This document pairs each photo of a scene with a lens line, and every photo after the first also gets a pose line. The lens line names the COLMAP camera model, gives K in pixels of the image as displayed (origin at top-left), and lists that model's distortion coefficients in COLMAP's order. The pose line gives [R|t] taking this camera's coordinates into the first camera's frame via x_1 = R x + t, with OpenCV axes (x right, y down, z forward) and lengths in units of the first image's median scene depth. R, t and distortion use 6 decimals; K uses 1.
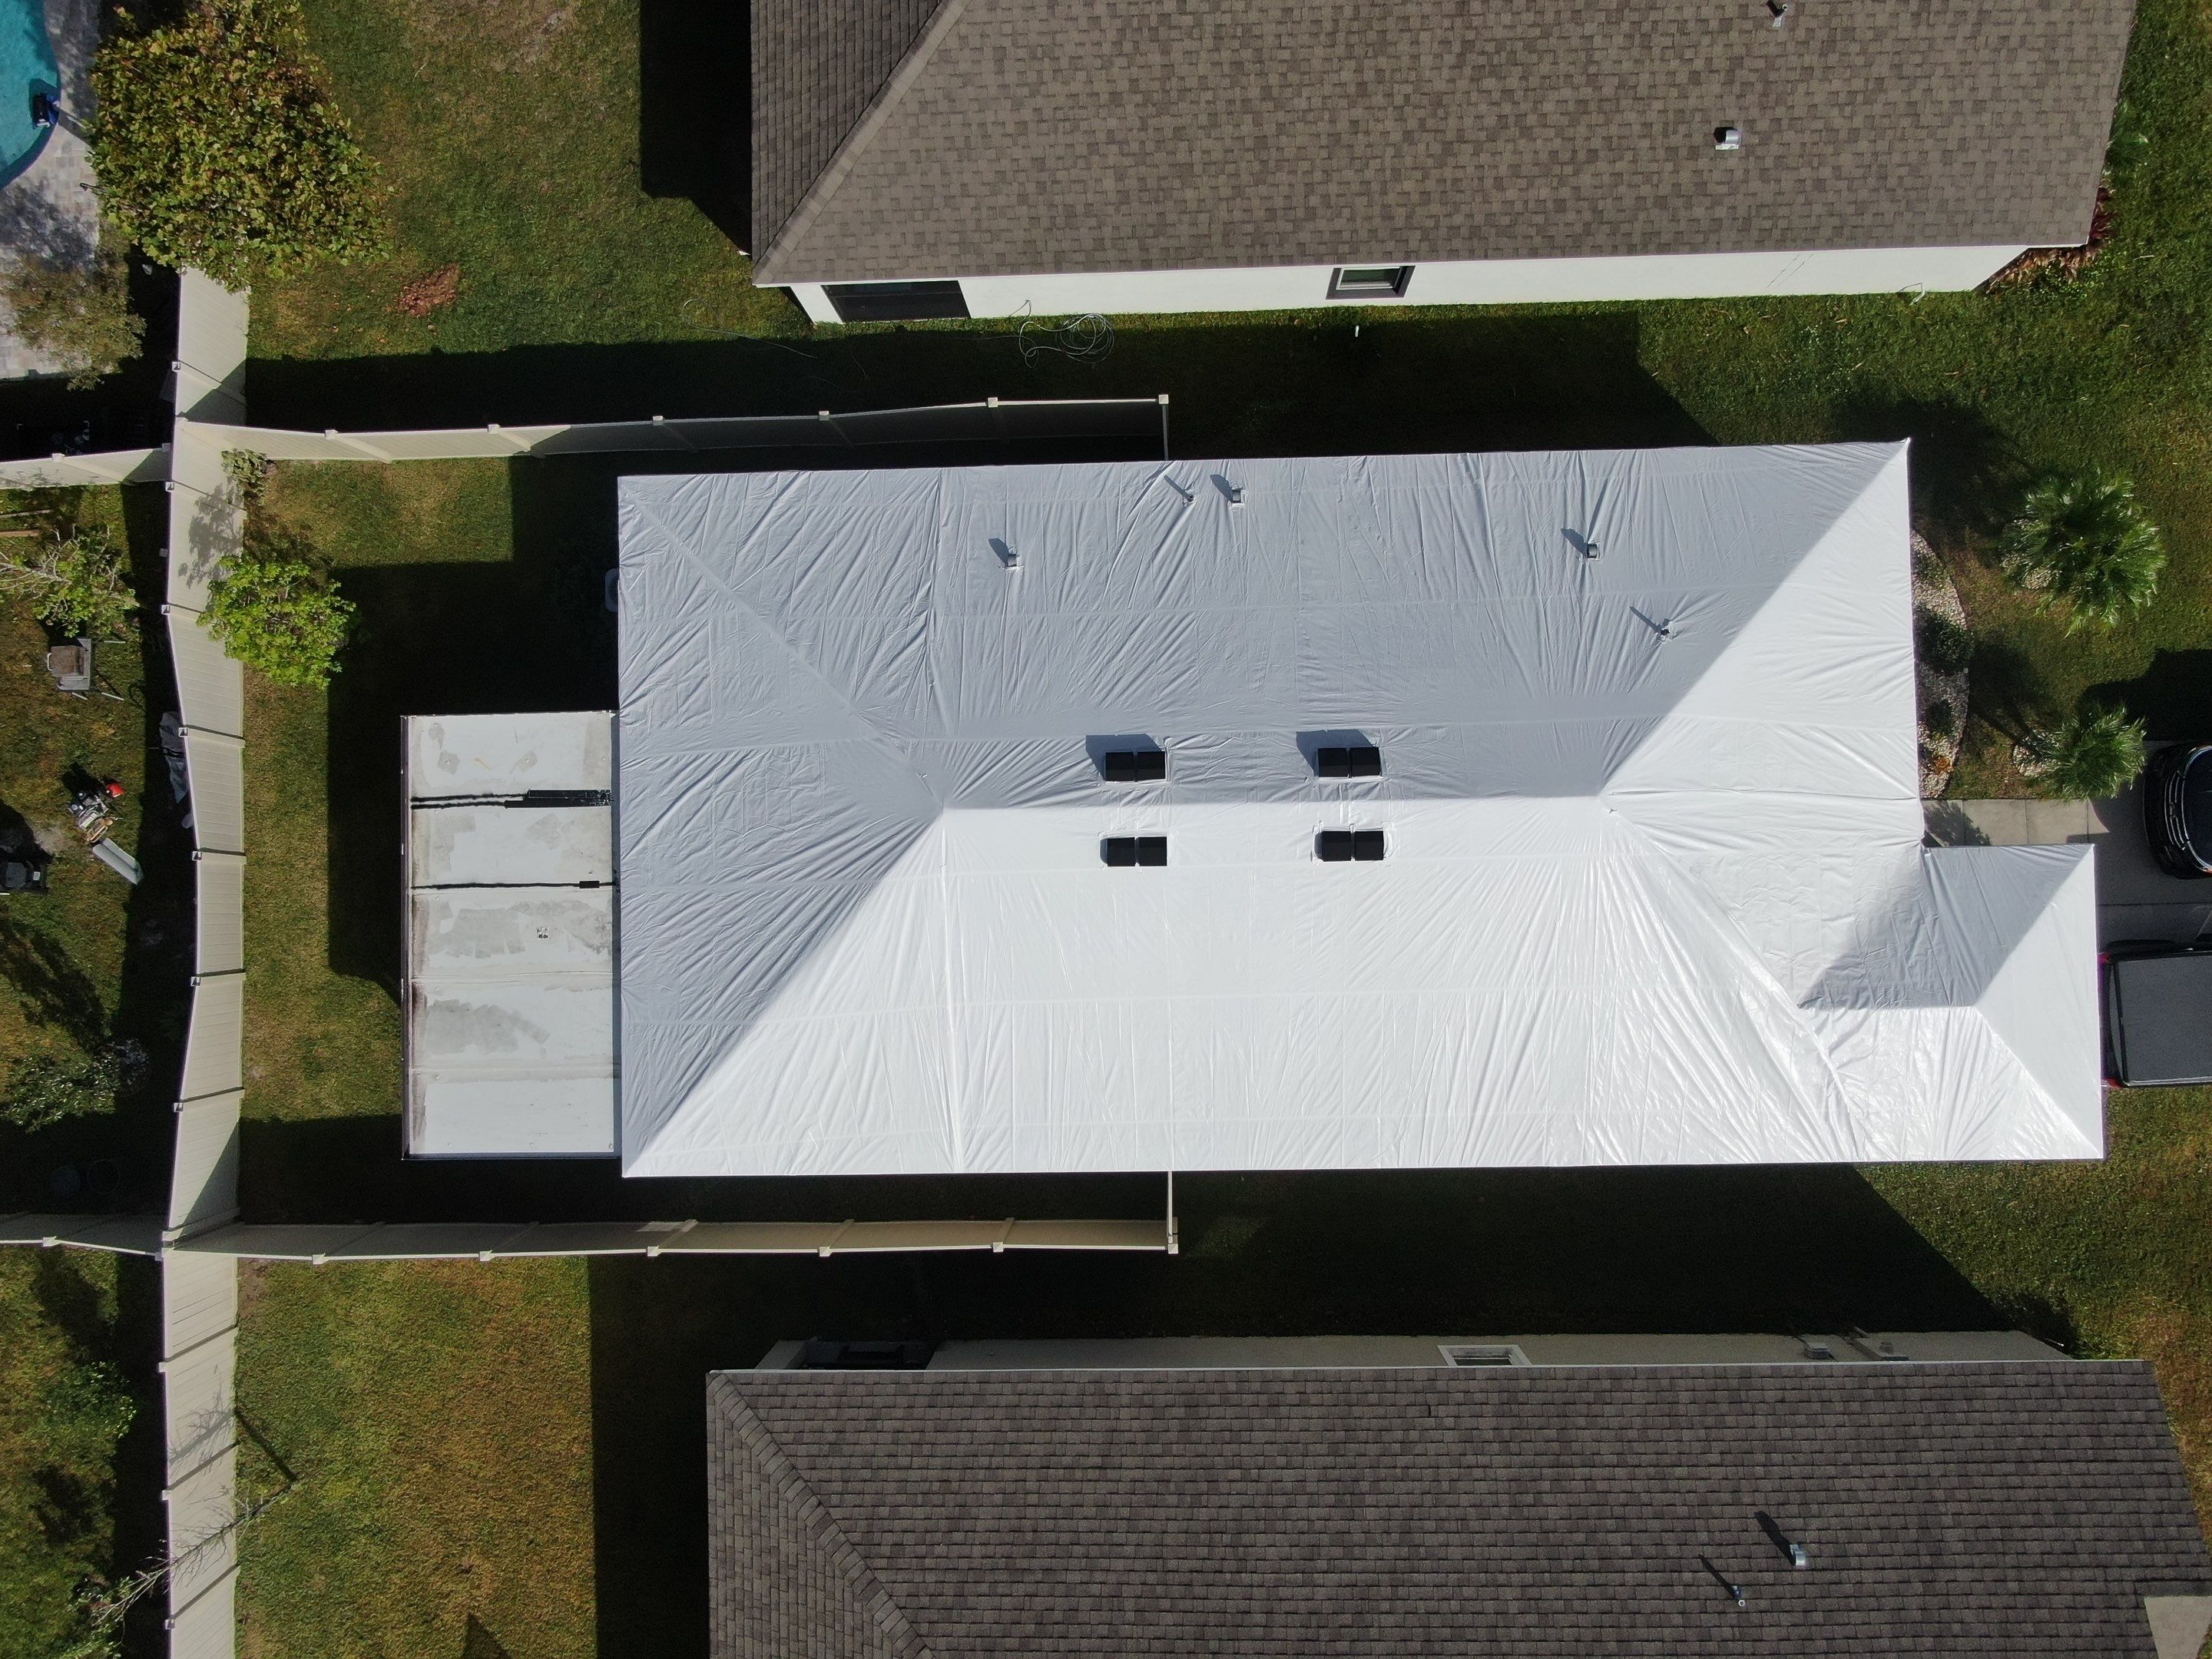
lens RADIAL K [[1597.4, 0, 1108.3], [0, 1597.4, 831.0], [0, 0, 1]] dist [-0.030518, 0.016374]
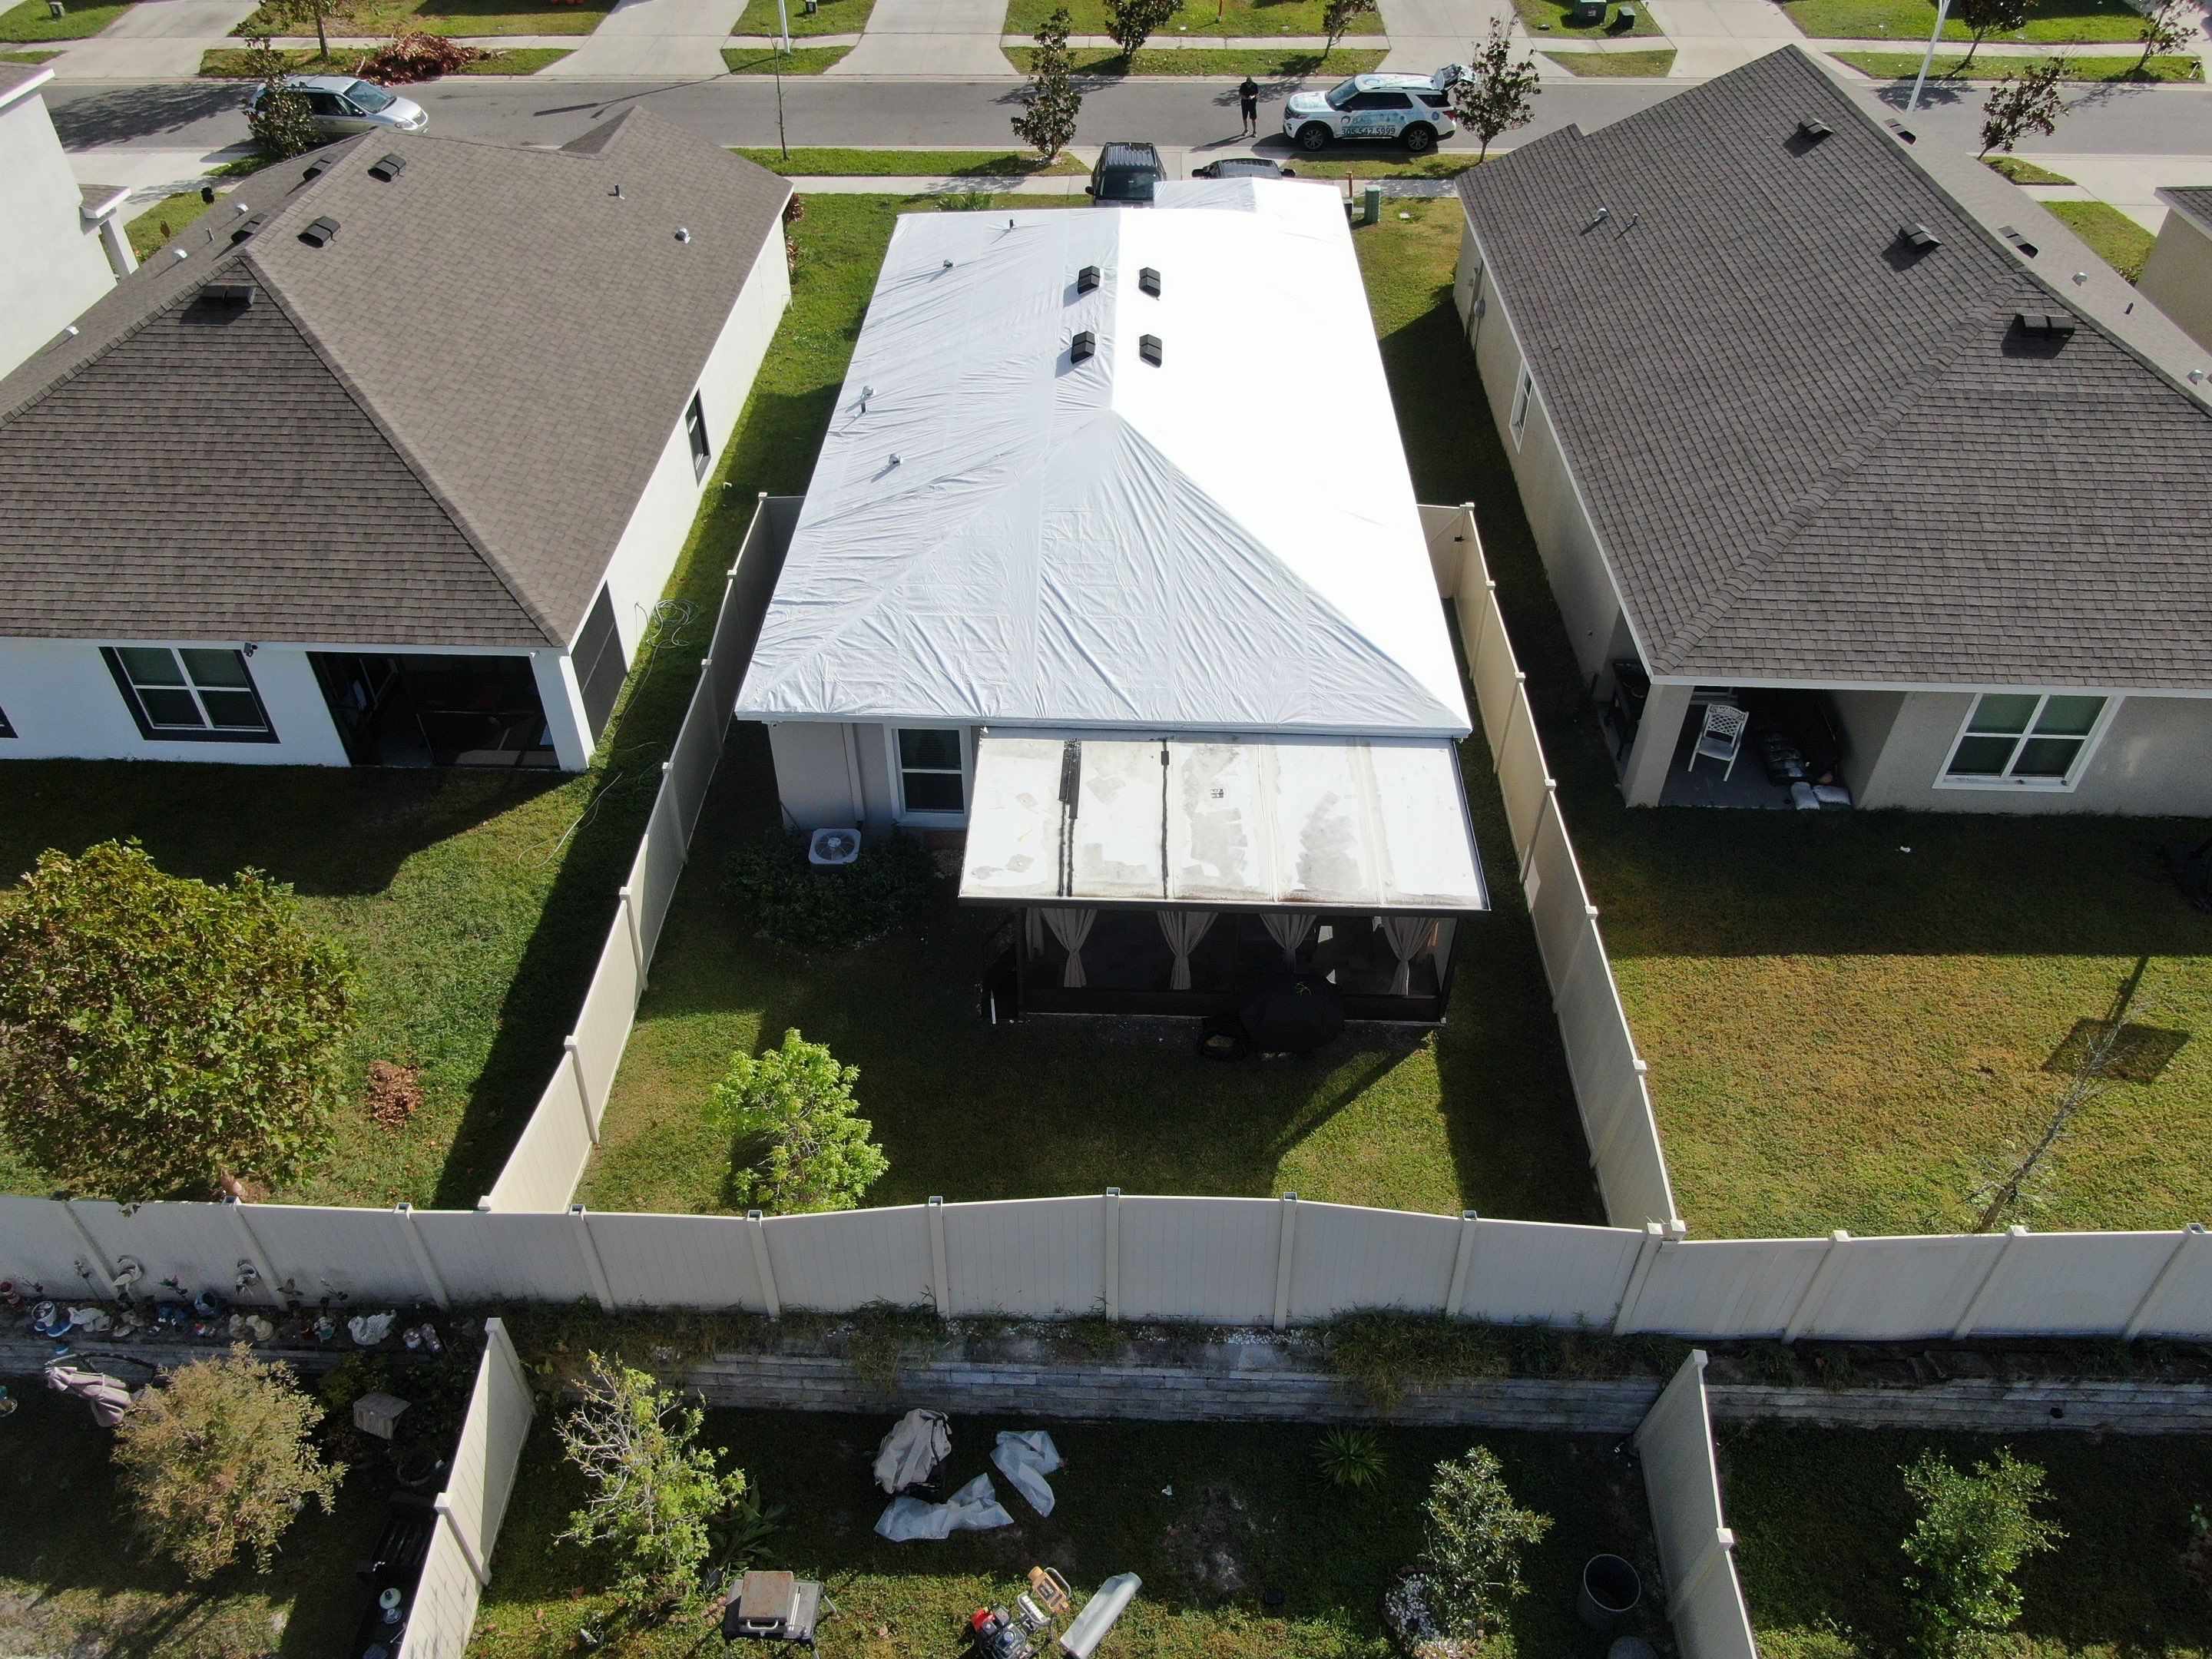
lens RADIAL K [[1597.4, 0, 1108.3], [0, 1597.4, 831.0], [0, 0, 1]] dist [-0.030518, 0.016374]
pose [[0.040128, -0.627117, 0.777891, -1.108805], [0.997901, 0.064756, 0.000727, 0.002885], [-0.050829, 0.776229, 0.628399, 0.460873]]
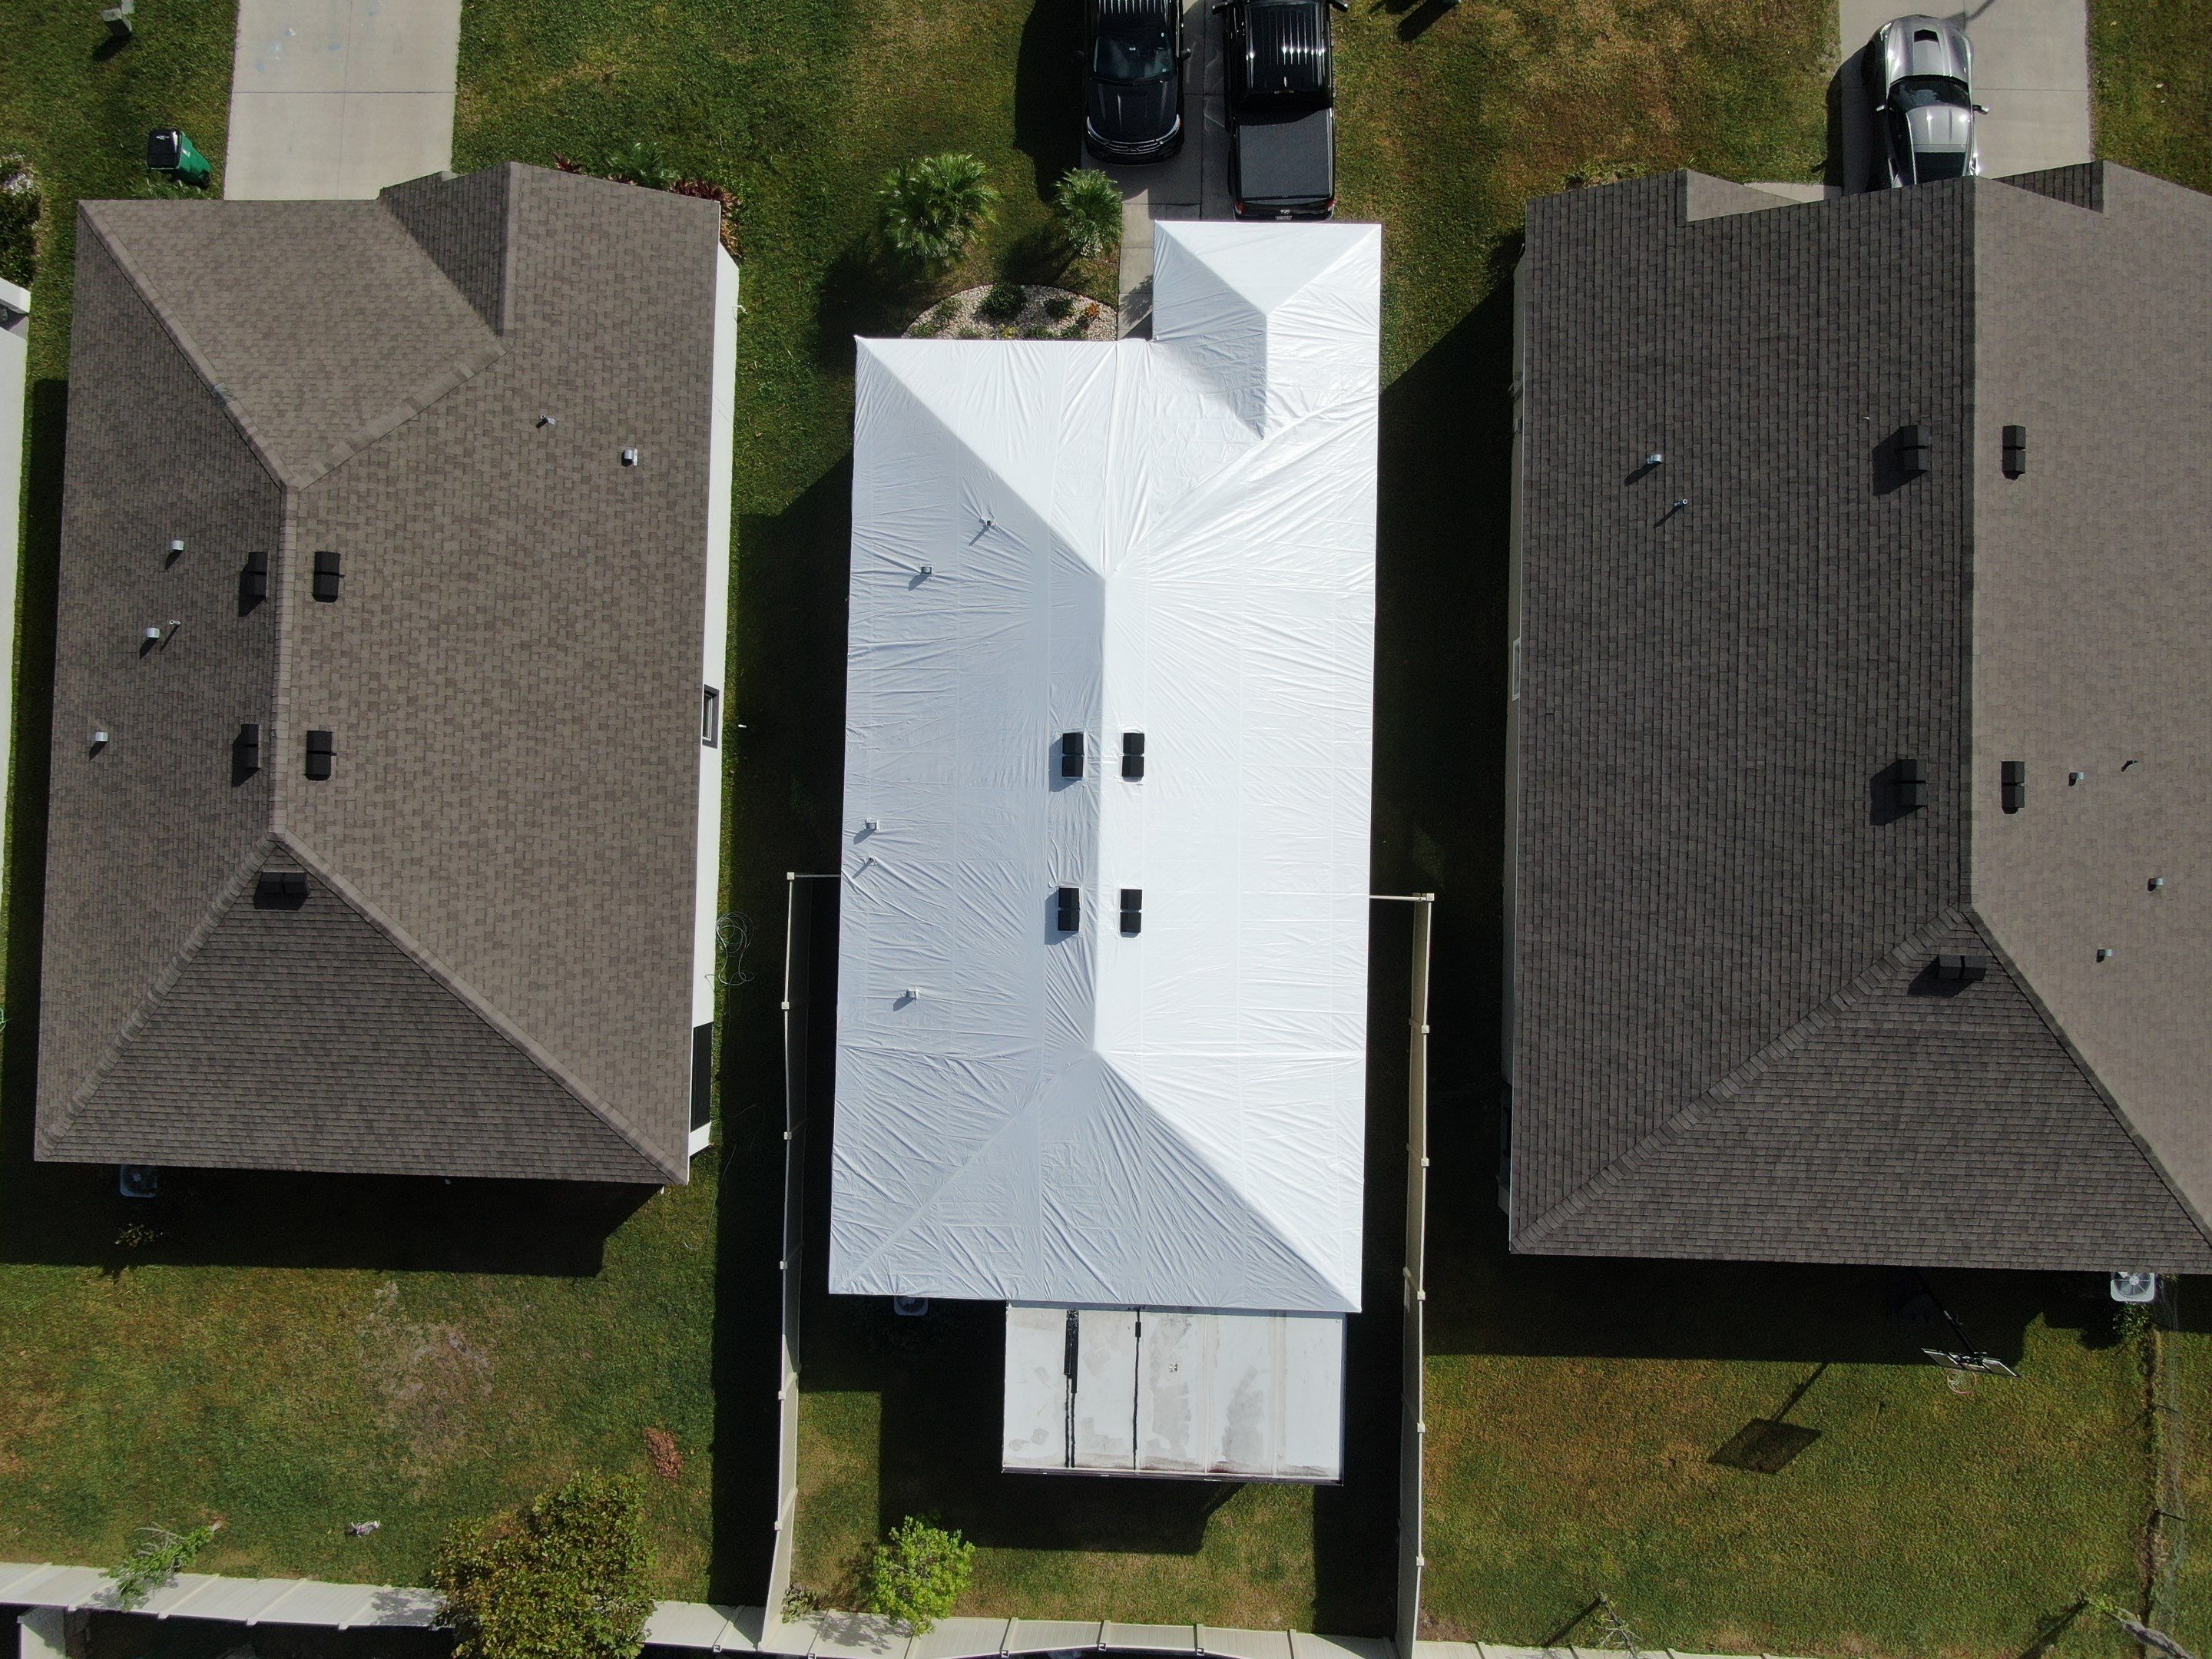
lens RADIAL K [[1597.4, 0, 1108.3], [0, 1597.4, 831.0], [0, 0, 1]] dist [-0.030518, 0.016374]
pose [[0.043876, -0.996572, 0.070139, -0.010068], [0.999036, 0.043650, -0.004750, -0.002541], [0.001673, 0.070280, 0.997526, -0.346765]]
